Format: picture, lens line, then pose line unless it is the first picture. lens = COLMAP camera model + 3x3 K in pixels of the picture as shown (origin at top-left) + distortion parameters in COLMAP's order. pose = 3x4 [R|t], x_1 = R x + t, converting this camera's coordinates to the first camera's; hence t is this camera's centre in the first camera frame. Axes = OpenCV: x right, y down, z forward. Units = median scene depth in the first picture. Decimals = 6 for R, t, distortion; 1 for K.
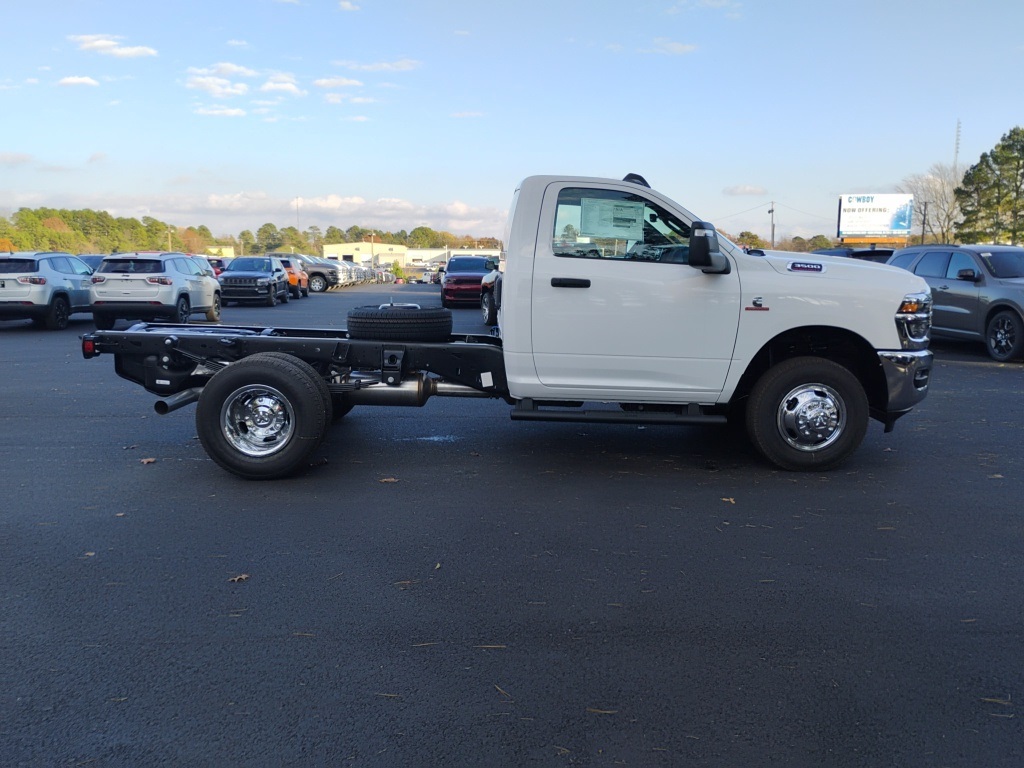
lens RADIAL K [[845.7, 0, 512.0], [0, 845.7, 384.0], [0, 0, 1]] dist [0.083147, -0.119564]
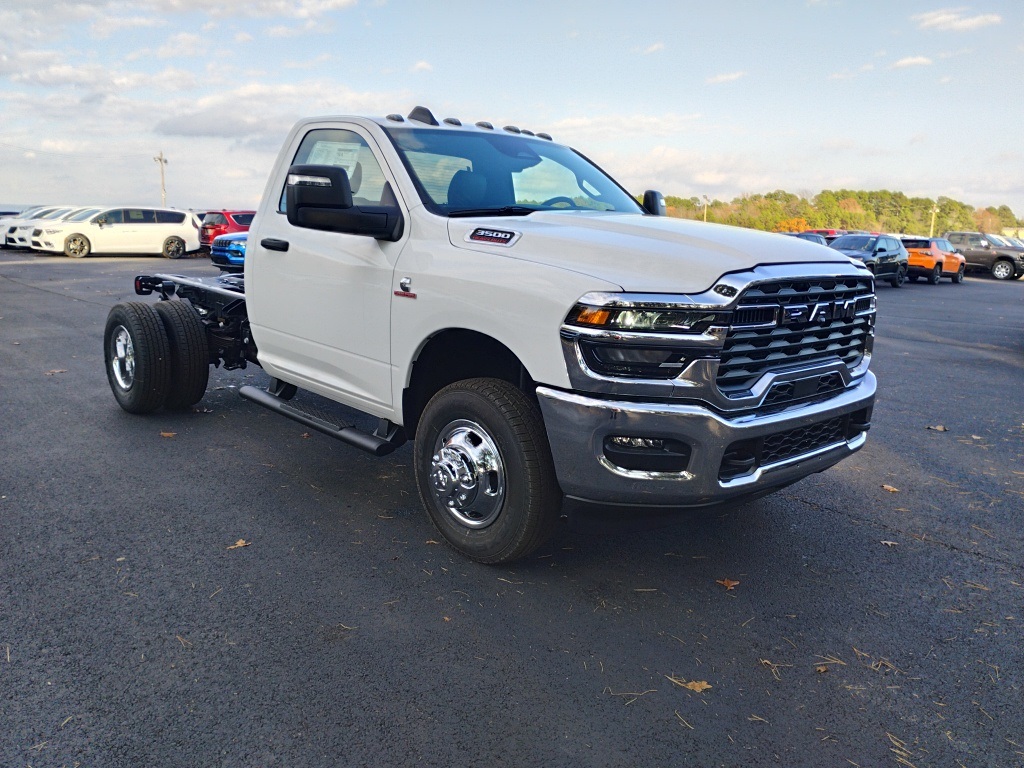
lens RADIAL K [[842.8, 0, 499.4], [0, 842.8, 401.8], [0, 0, 1]] dist [-0.006466, -0.022157]
pose [[0.639172, 0.168736, -0.750325, 0.100893], [-0.134087, 0.985141, 0.107319, -0.010229], [0.757284, 0.032014, 0.652300, 0.073683]]
